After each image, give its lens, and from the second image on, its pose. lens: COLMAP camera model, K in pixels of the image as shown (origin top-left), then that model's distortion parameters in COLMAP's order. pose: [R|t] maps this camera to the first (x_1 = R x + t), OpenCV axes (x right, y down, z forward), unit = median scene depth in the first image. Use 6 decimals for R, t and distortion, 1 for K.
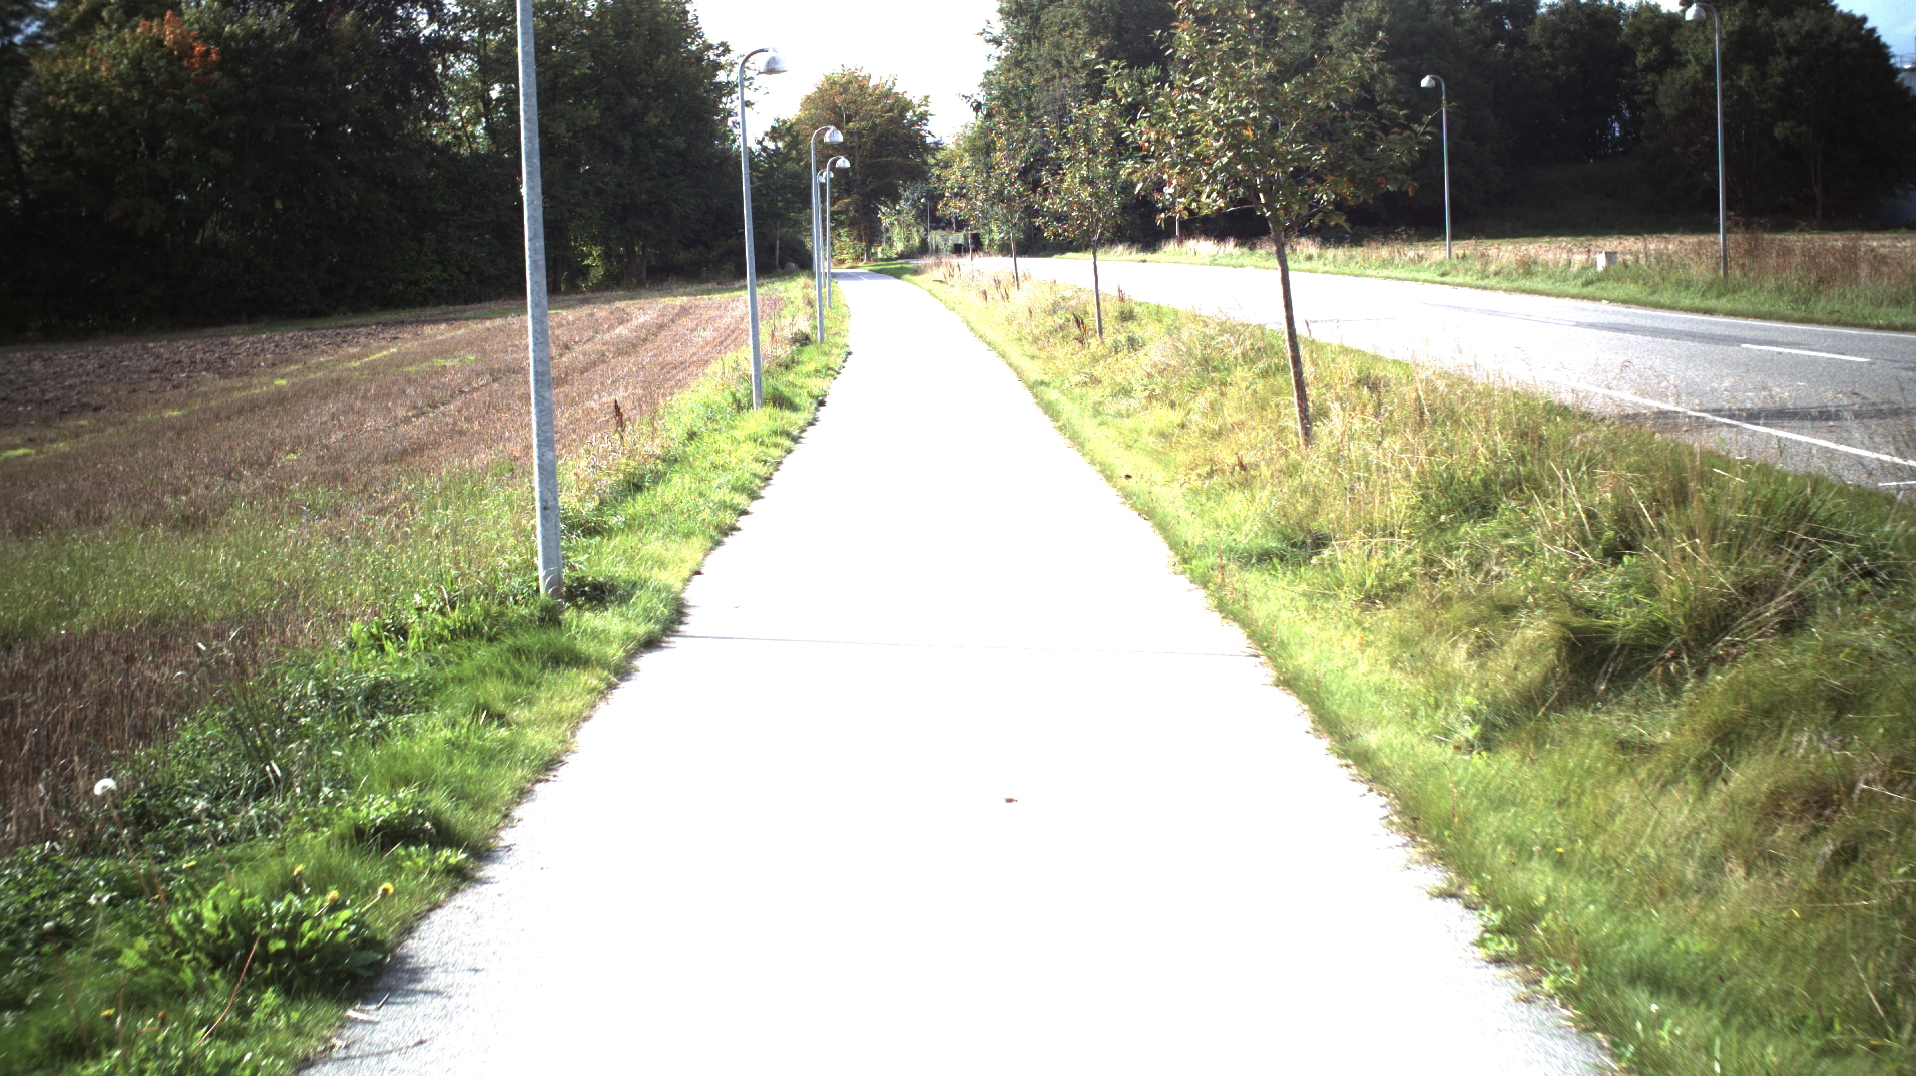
lens RADIAL K [[3339.8, 0, 958.0], [0, 3339.8, 538.0], [0, 0, 1]] dist [-0.235109, 0.238764]
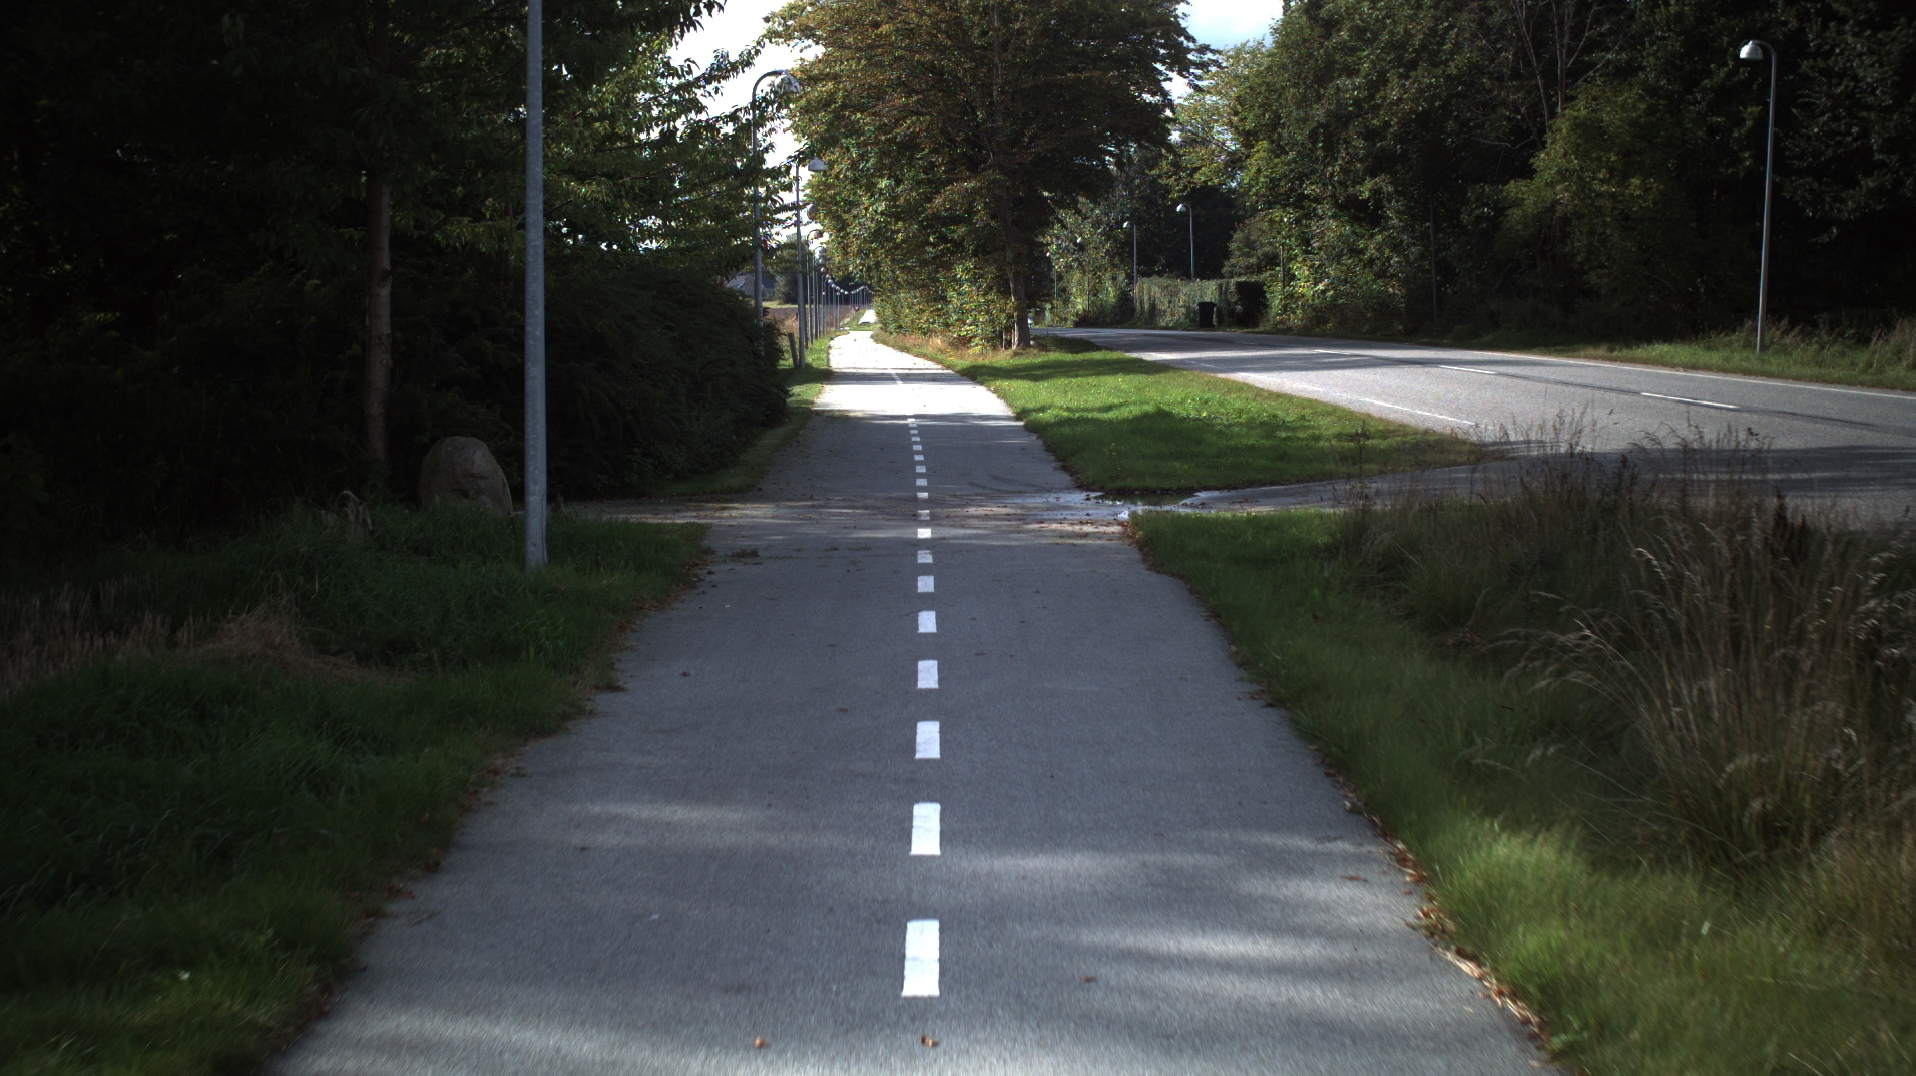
lens RADIAL K [[3339.8, 0, 958.0], [0, 3339.8, 538.0], [0, 0, 1]] dist [-0.235109, 0.238764]
pose [[0.998654, 0.018885, -0.048312, -0.023763], [-0.019635, 0.999693, -0.015109, -0.084593], [0.048012, 0.016037, 0.998718, 0.945686]]
